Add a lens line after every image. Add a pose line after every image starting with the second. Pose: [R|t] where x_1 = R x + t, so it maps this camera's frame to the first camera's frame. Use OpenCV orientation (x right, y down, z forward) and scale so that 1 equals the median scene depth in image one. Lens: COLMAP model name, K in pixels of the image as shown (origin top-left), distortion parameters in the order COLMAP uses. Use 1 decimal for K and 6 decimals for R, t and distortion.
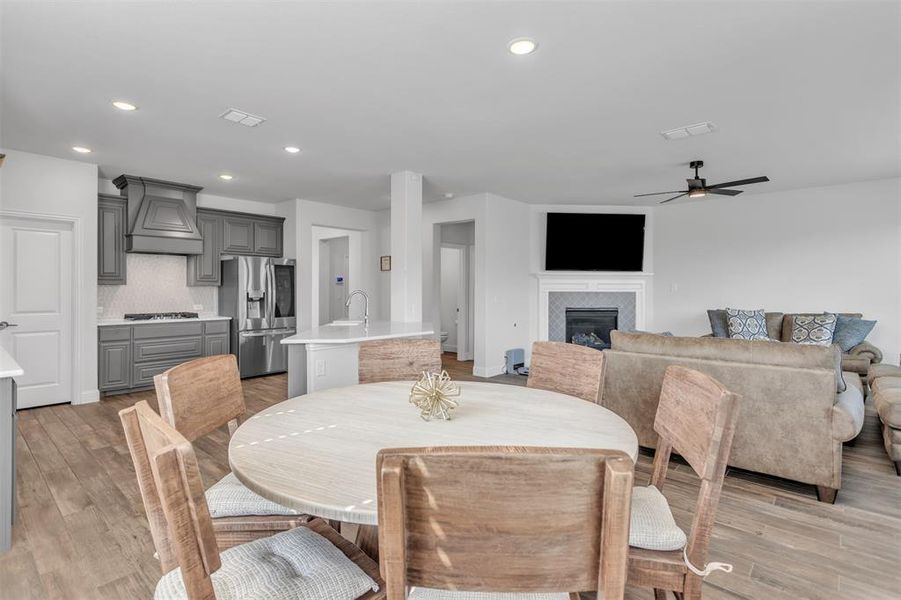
lens RADIAL K [[435.0, 0, 439.3], [0, 435.0, 287.6], [0, 0, 1]] dist [0.003786, 0.001531]
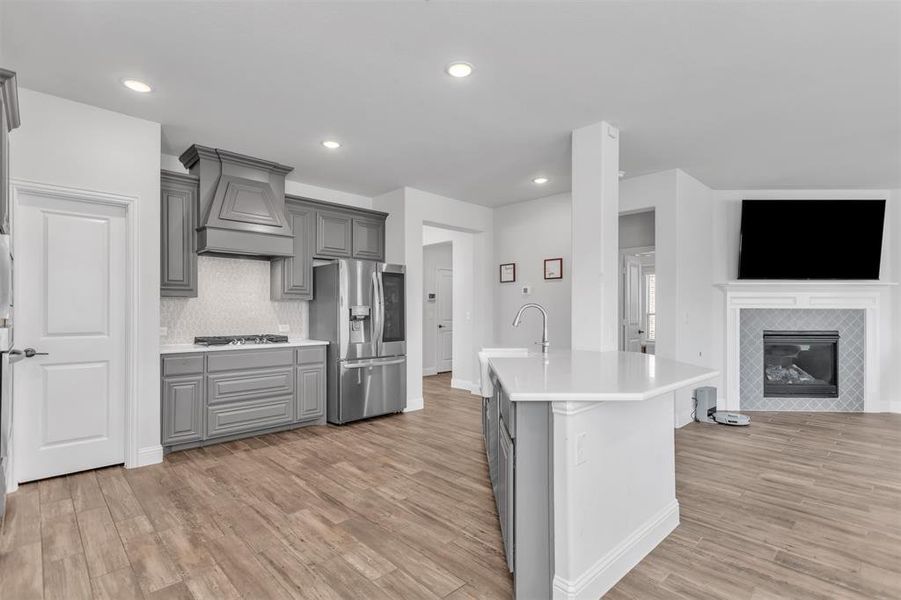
lens RADIAL K [[435.0, 0, 449.1], [0, 435.0, 309.2], [0, 0, 1]] dist [0.003786, 0.001531]
pose [[0.996863, -0.000680, -0.079149, -0.219209], [0.000558, 0.999999, -0.001561, 0.014002], [0.079150, 0.001512, 0.996862, 0.279544]]
